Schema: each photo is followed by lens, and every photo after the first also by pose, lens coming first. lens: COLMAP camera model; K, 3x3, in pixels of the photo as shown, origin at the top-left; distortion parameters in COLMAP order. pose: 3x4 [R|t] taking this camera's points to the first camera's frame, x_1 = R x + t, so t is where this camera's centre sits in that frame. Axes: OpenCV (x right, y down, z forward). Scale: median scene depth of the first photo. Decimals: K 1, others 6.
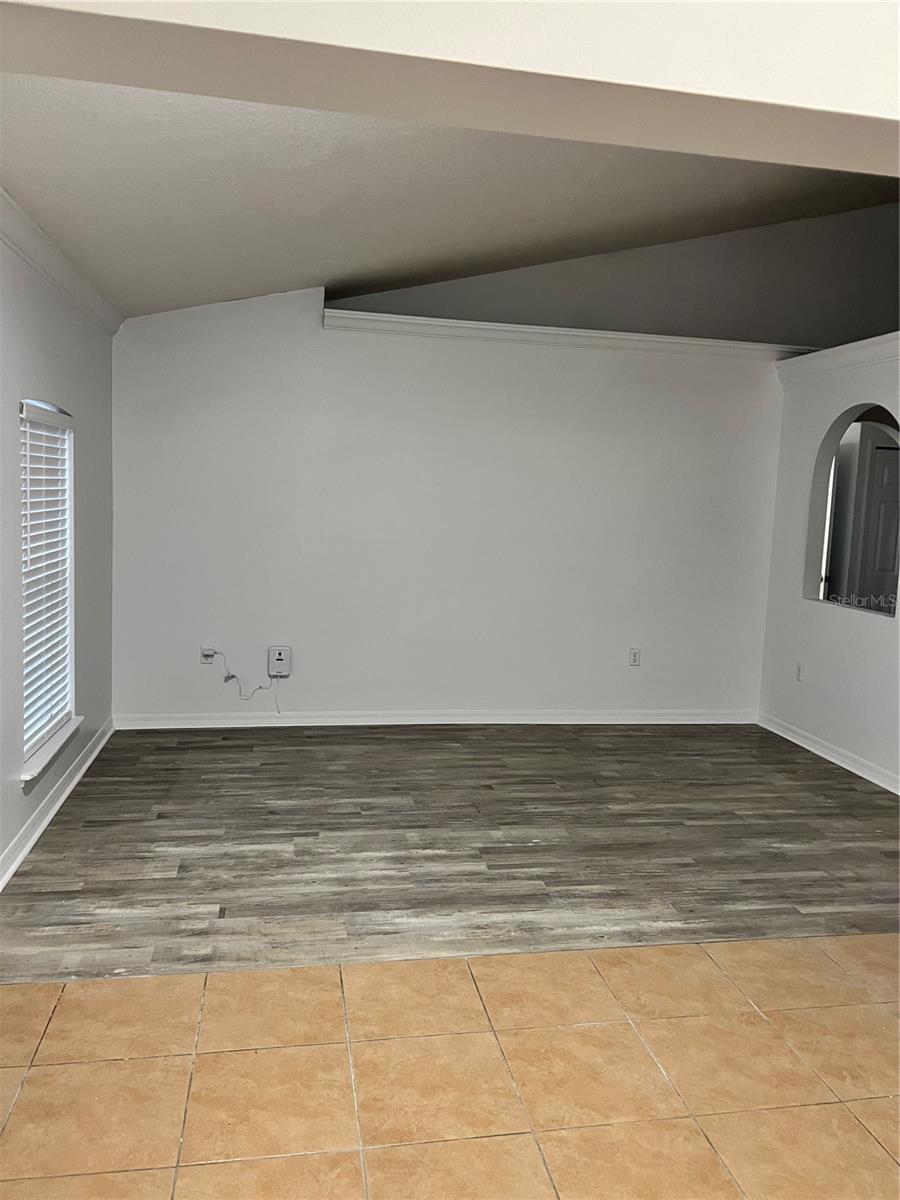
lens RADIAL K [[902.1, 0, 450.0], [0, 902.1, 600.0], [0, 0, 1]] dist [0.046418, -0.055014]
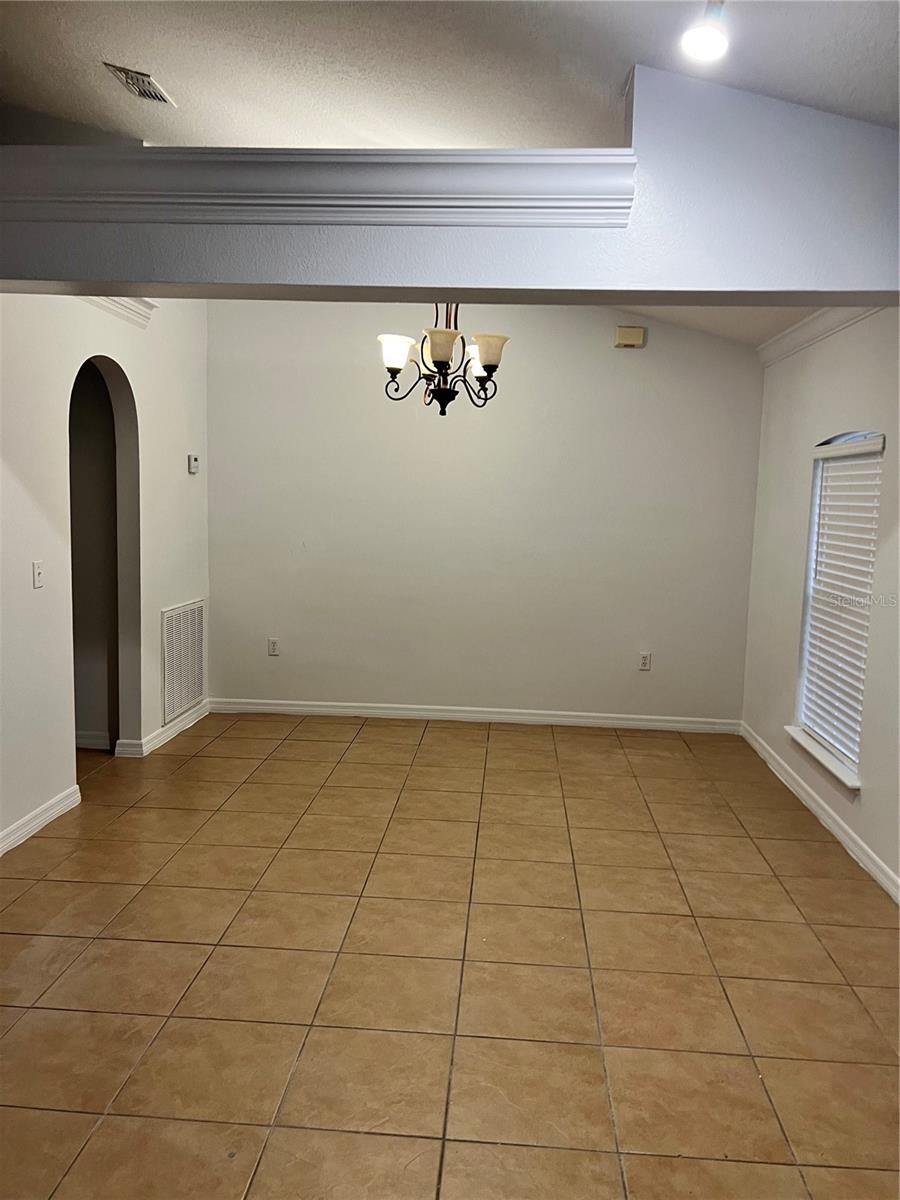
lens RADIAL K [[911.3, 0, 450.0], [0, 911.3, 600.0], [0, 0, 1]] dist [-0.007331, -0.016519]
pose [[-0.967650, -0.092593, 0.234693, -0.071685], [-0.034032, 0.969622, 0.242228, -0.138768], [-0.249992, 0.226405, -0.941406, 1.126369]]
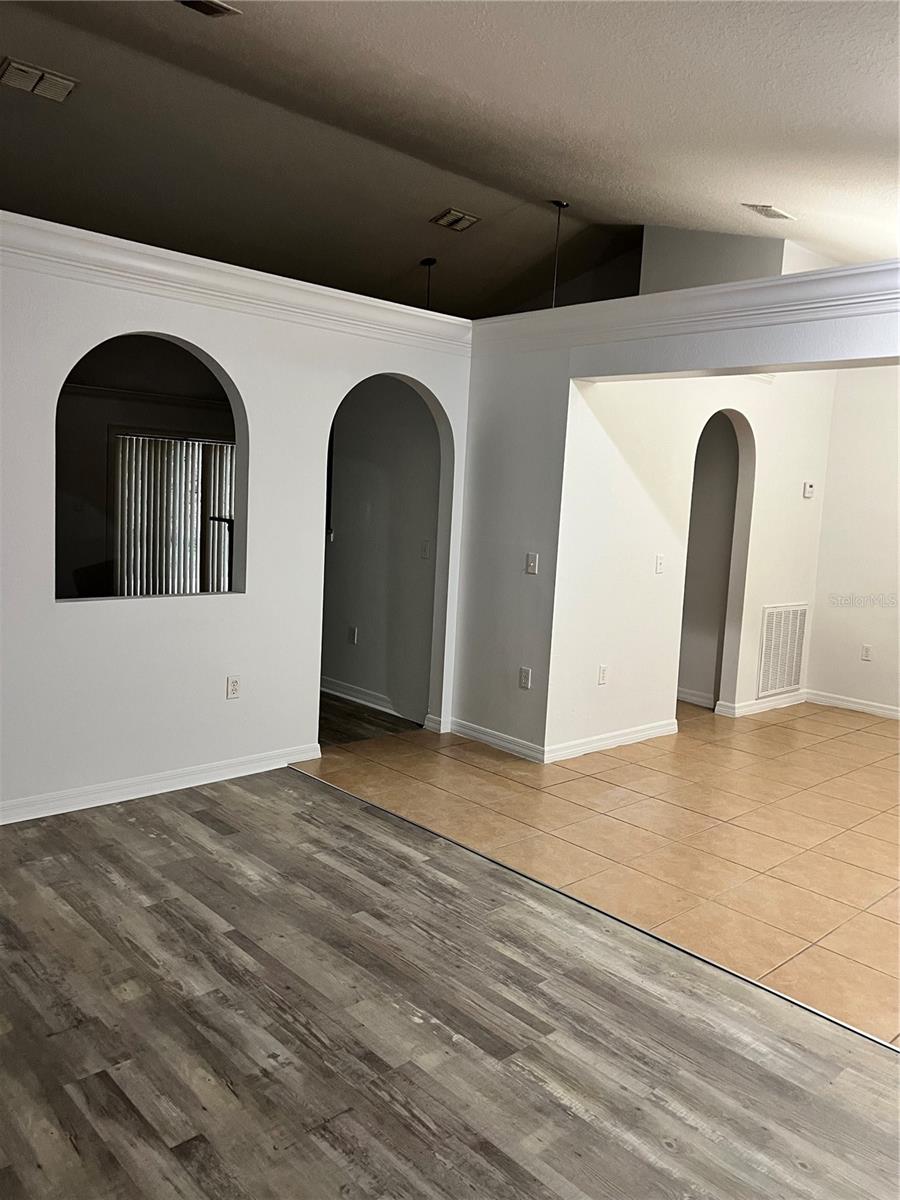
lens RADIAL K [[902.1, 0, 450.0], [0, 902.1, 600.0], [0, 0, 1]] dist [0.046418, -0.055014]
pose [[-0.538950, -0.170709, 0.824858, -0.421256], [0.020824, 0.976250, 0.215646, -0.173446], [-0.842080, 0.133399, -0.522595, 1.347796]]
